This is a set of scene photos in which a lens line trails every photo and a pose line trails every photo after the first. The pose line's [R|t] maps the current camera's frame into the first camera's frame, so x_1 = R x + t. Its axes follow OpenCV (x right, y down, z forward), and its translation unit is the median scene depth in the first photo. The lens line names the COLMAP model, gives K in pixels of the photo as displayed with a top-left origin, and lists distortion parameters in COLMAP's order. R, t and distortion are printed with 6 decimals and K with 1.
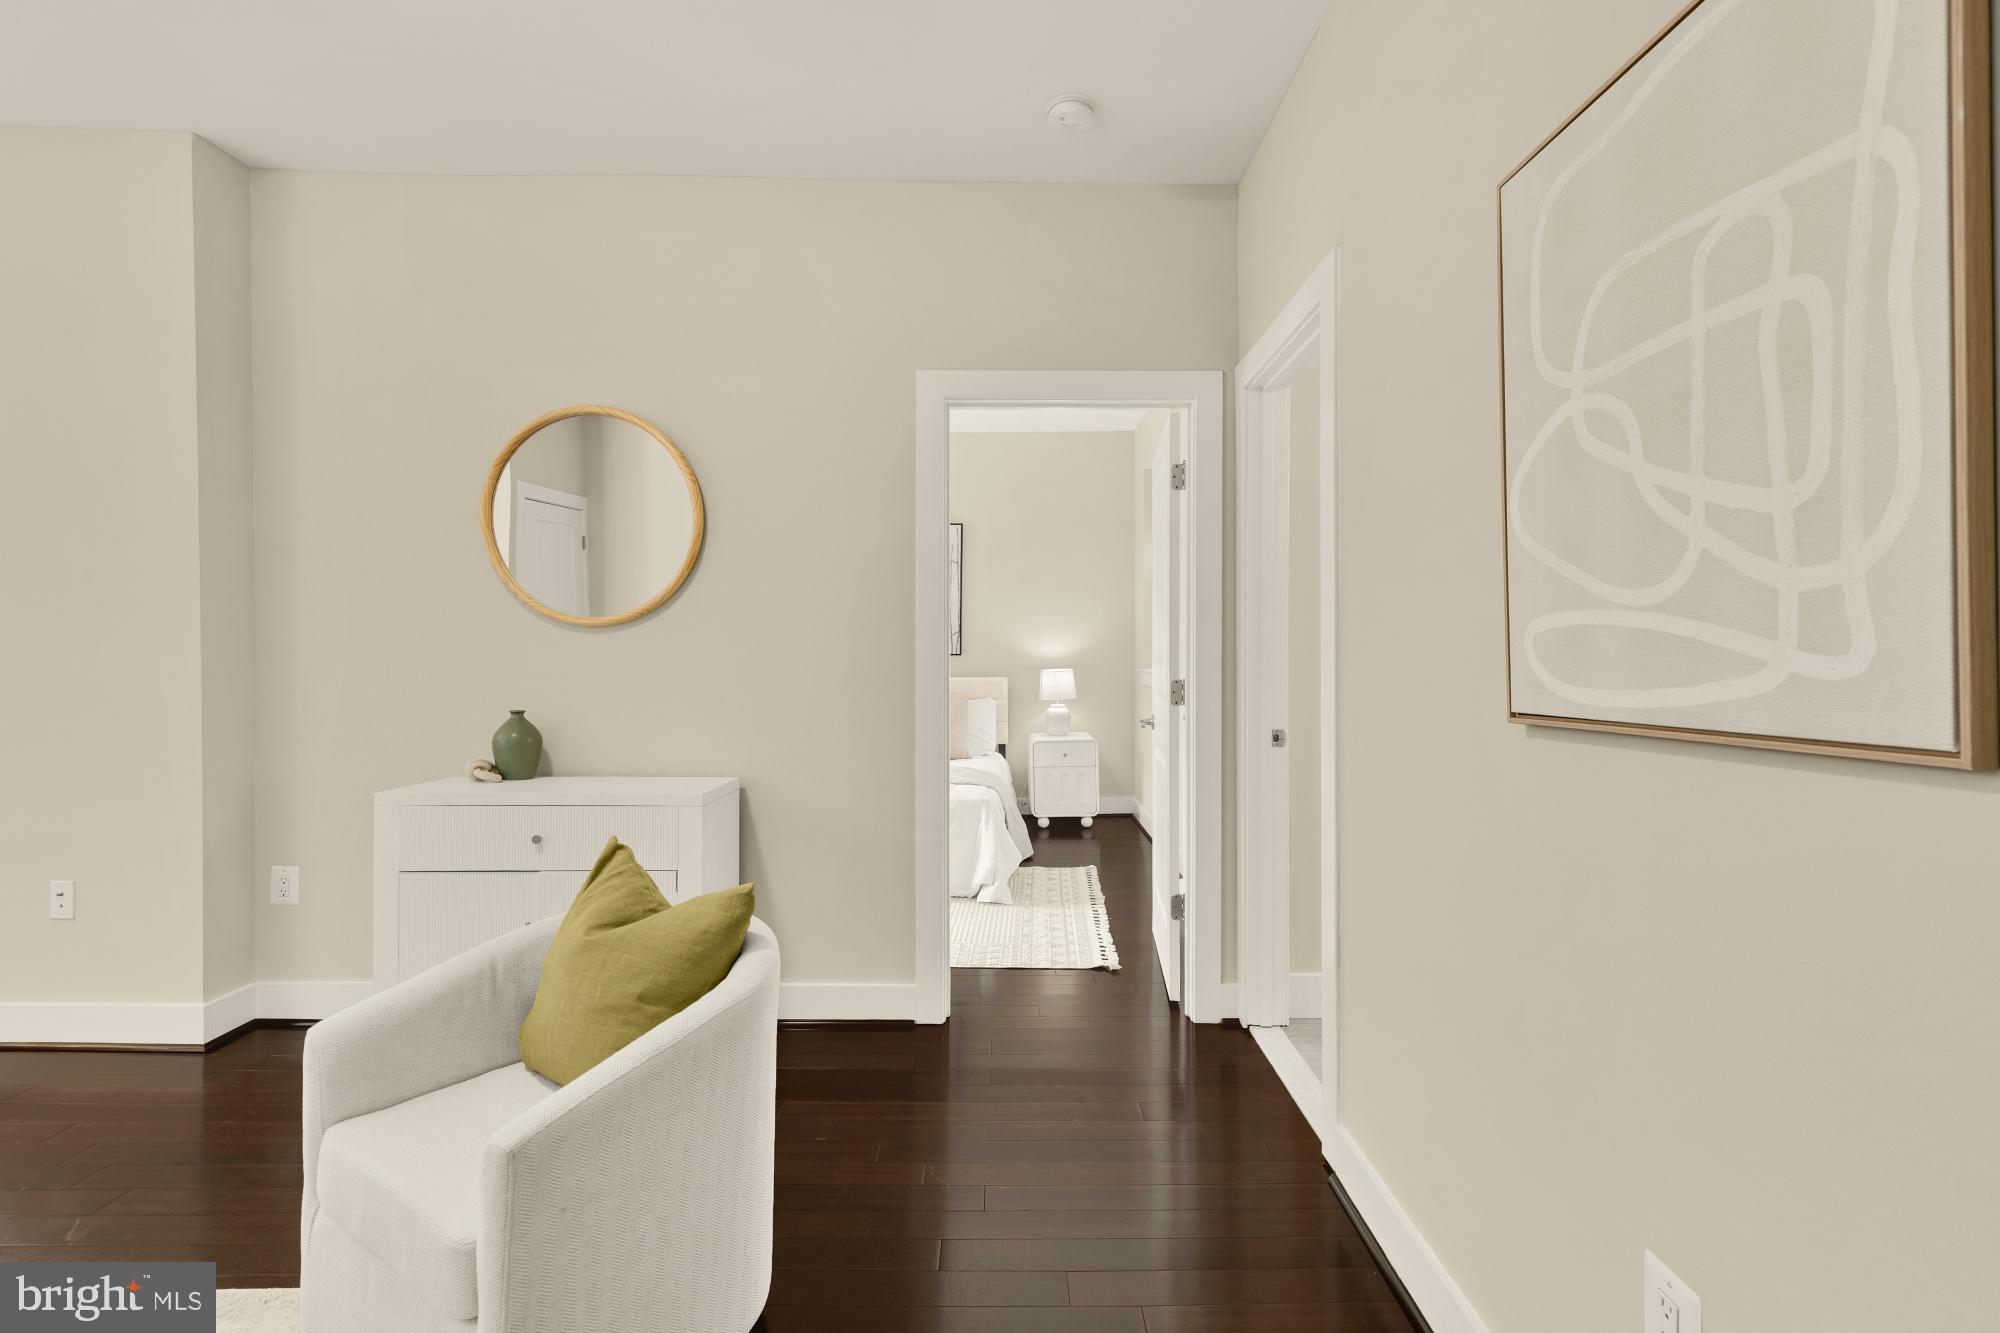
lens RADIAL K [[897.0, 0, 1002.9], [0, 897.0, 662.9], [0, 0, 1]] dist [-0.000273, 0.000095]
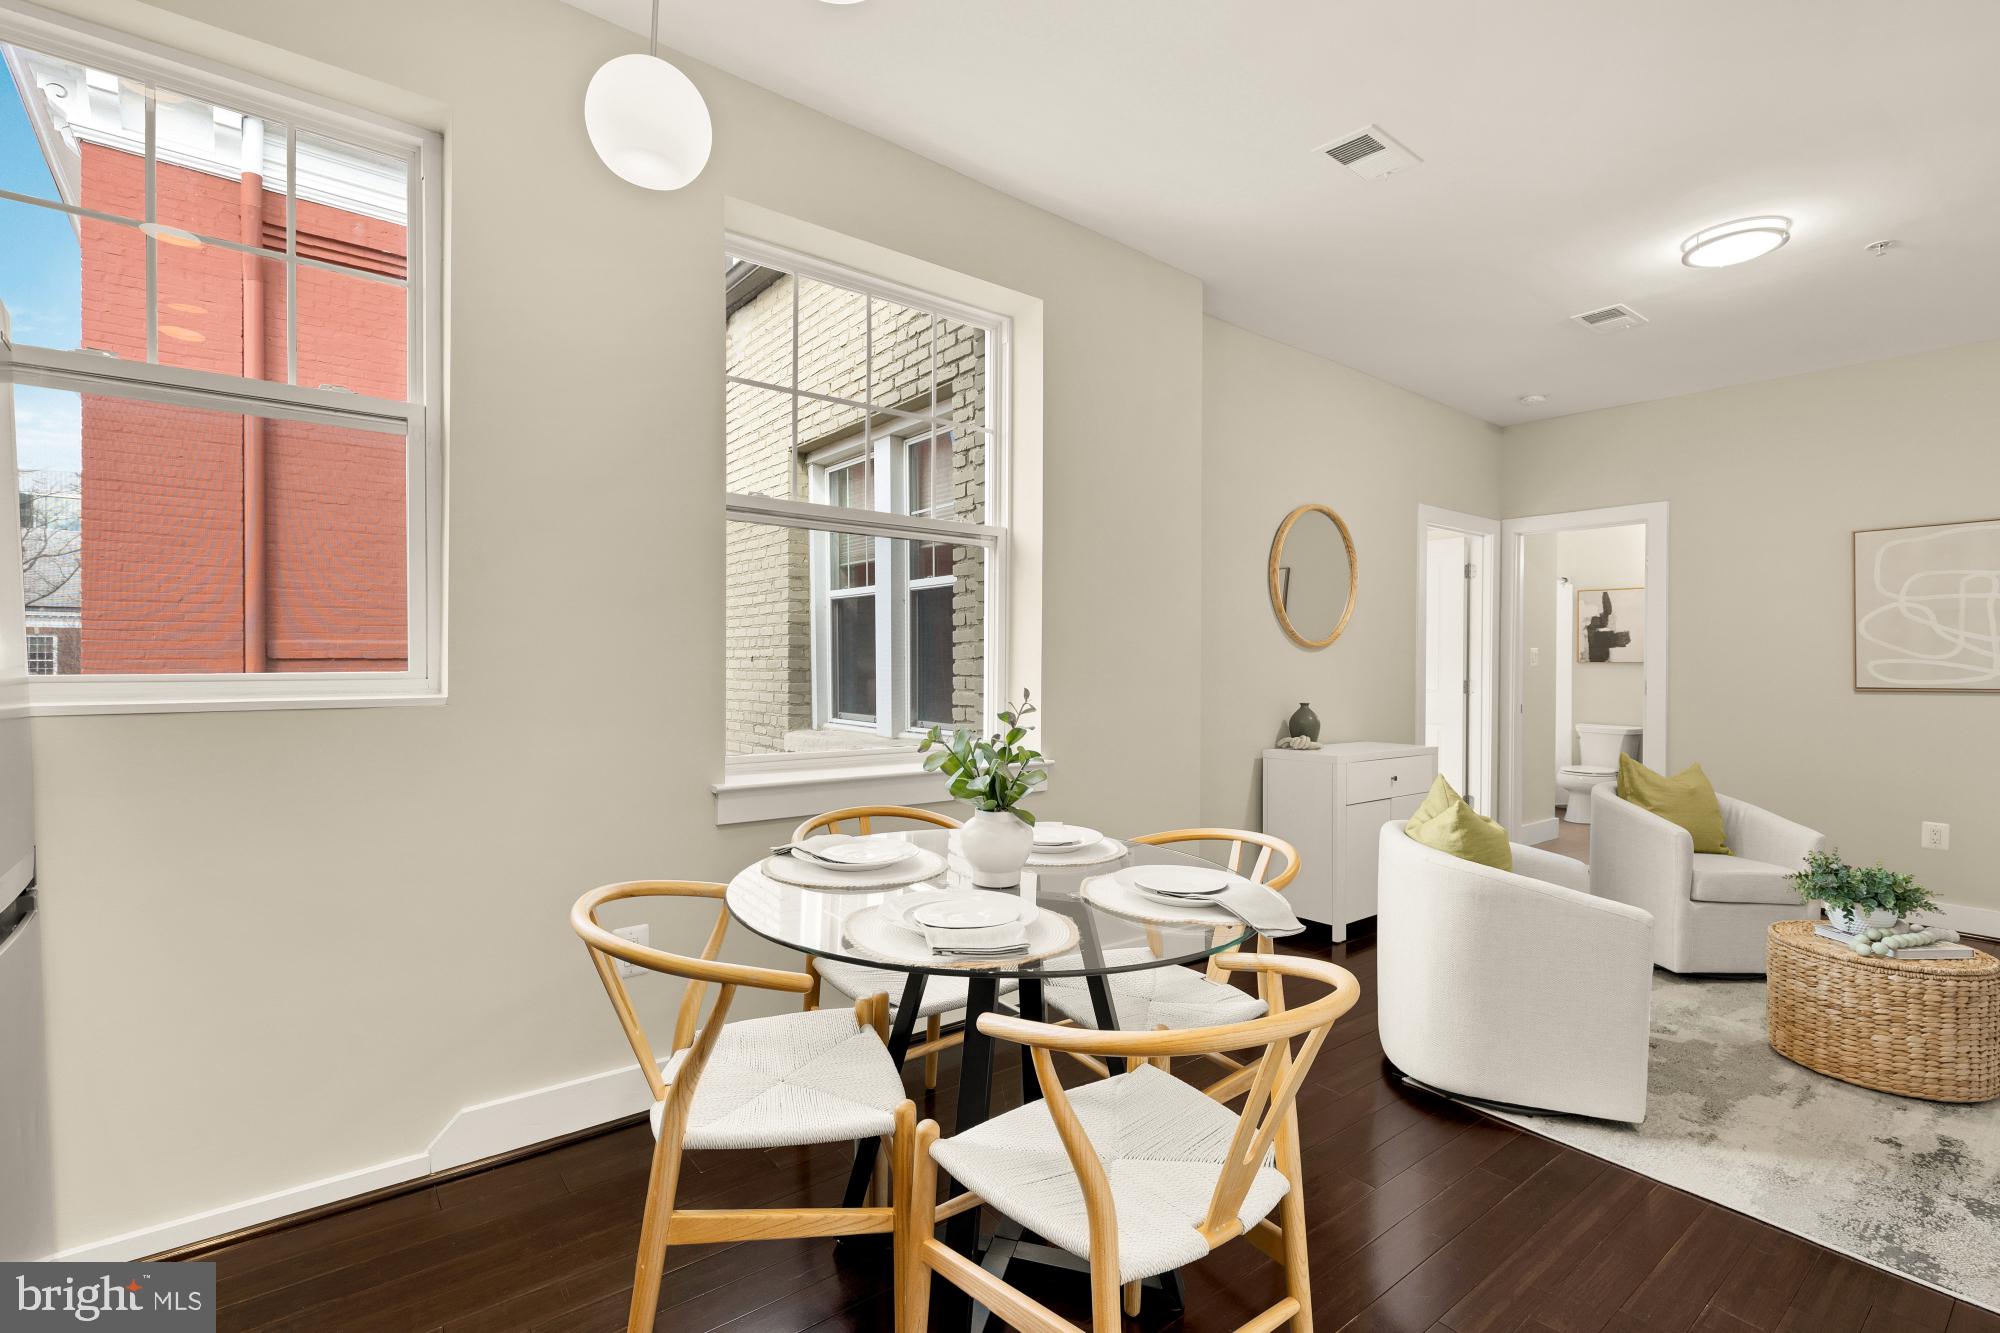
lens RADIAL K [[897.0, 0, 1000.6], [0, 897.0, 661.4], [0, 0, 1]] dist [-0.000273, 0.000095]
pose [[0.782411, 0.004409, 0.622747, -4.531758], [-0.000147, 0.999976, -0.006896, -0.022110], [-0.622763, 0.005304, 0.782393, 0.405234]]
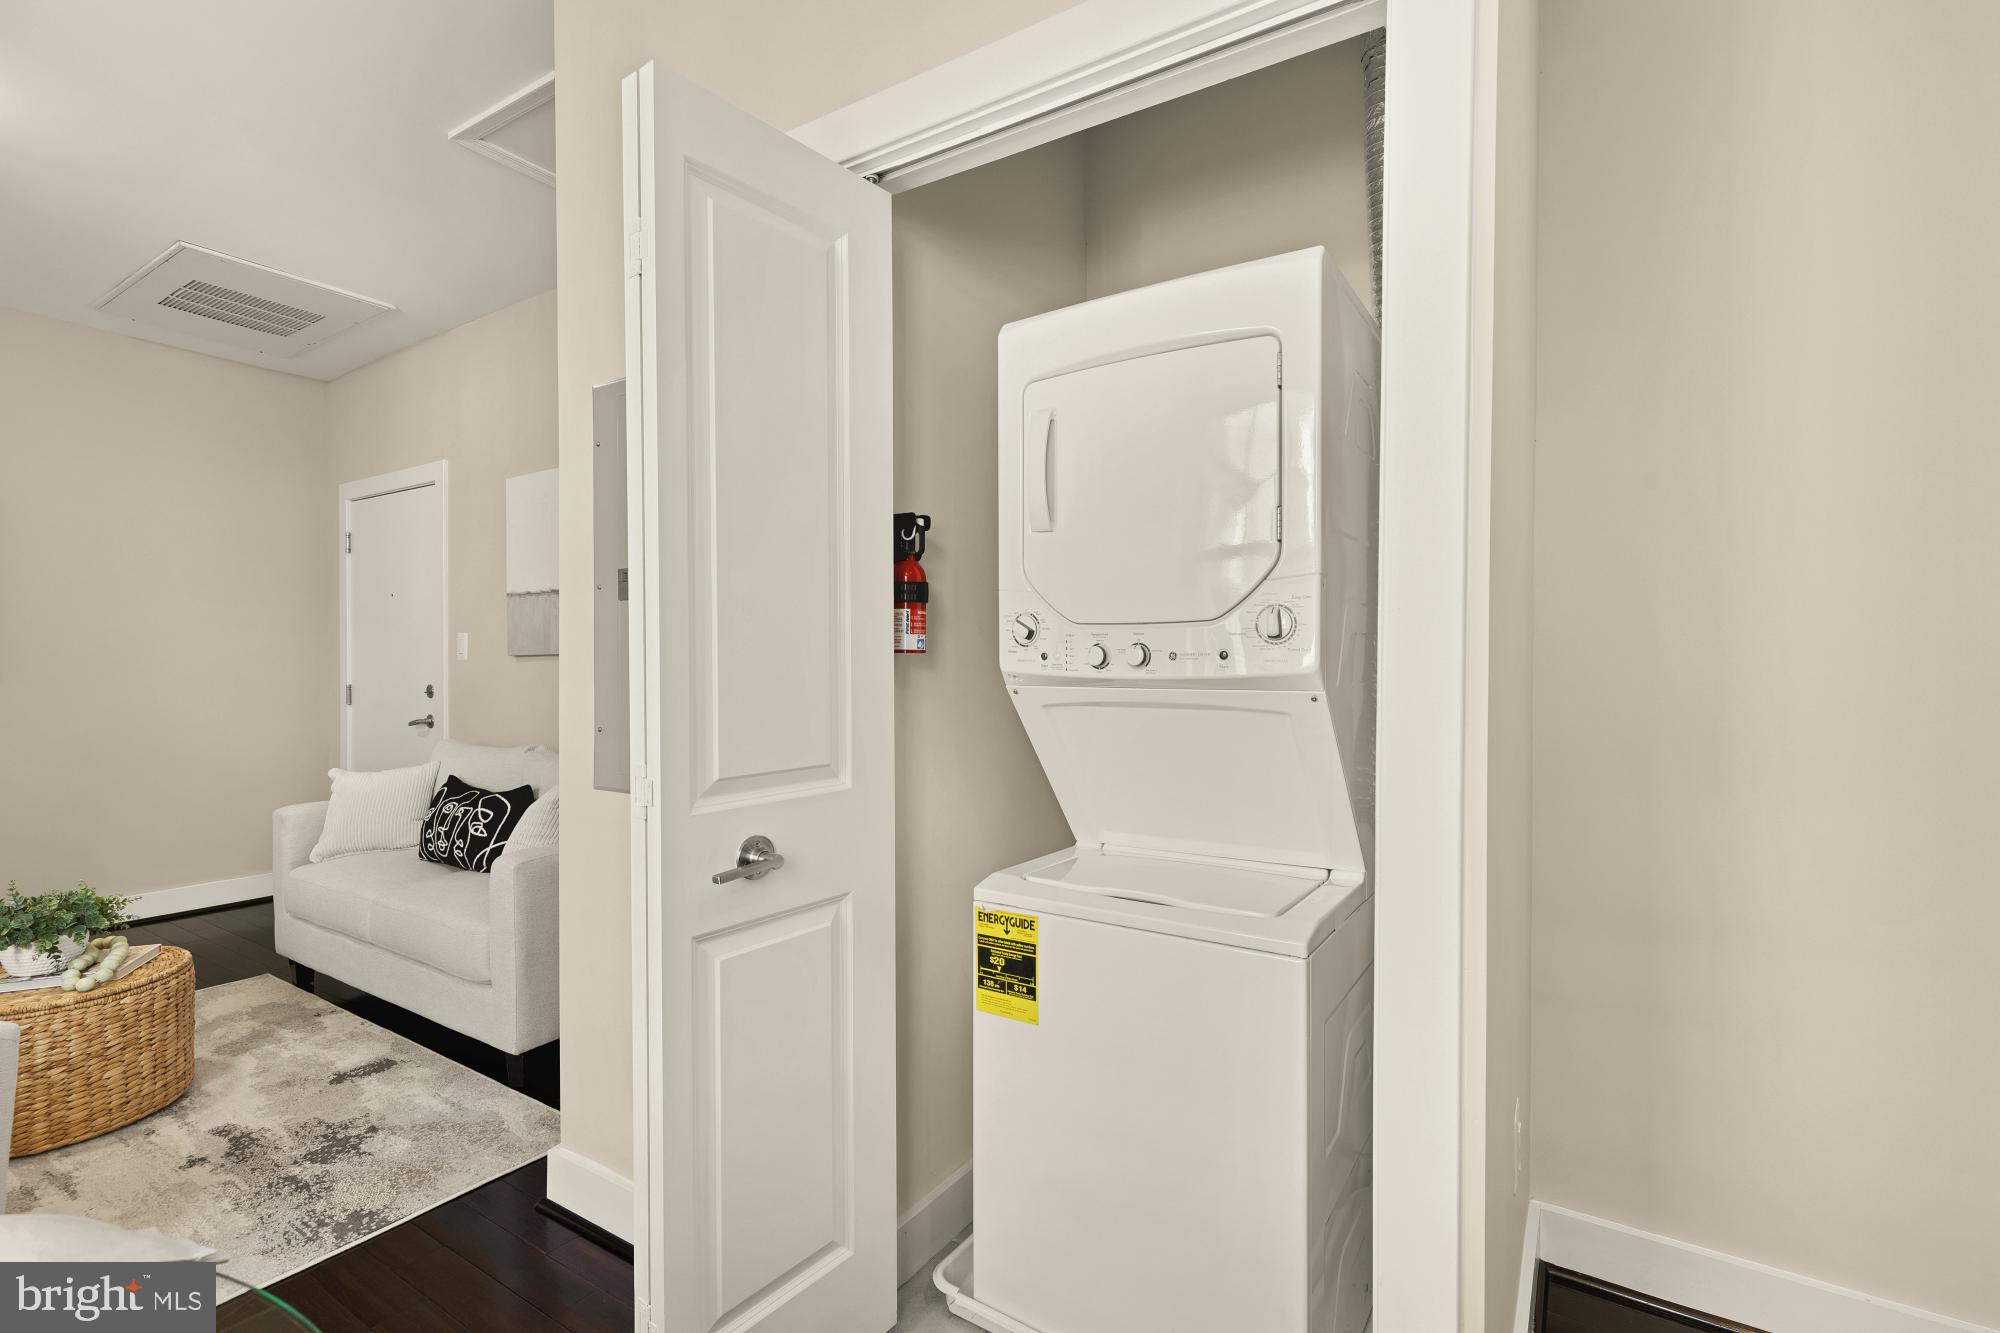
lens RADIAL K [[897.0, 0, 1004.5], [0, 897.0, 662.8], [0, 0, 1]] dist [-0.000273, 0.000095]
pose [[-0.843039, -0.003885, 0.537838, -4.255887], [0.005633, 0.999855, 0.016053, -0.039153], [-0.537822, 0.016563, -0.842896, 1.222514]]
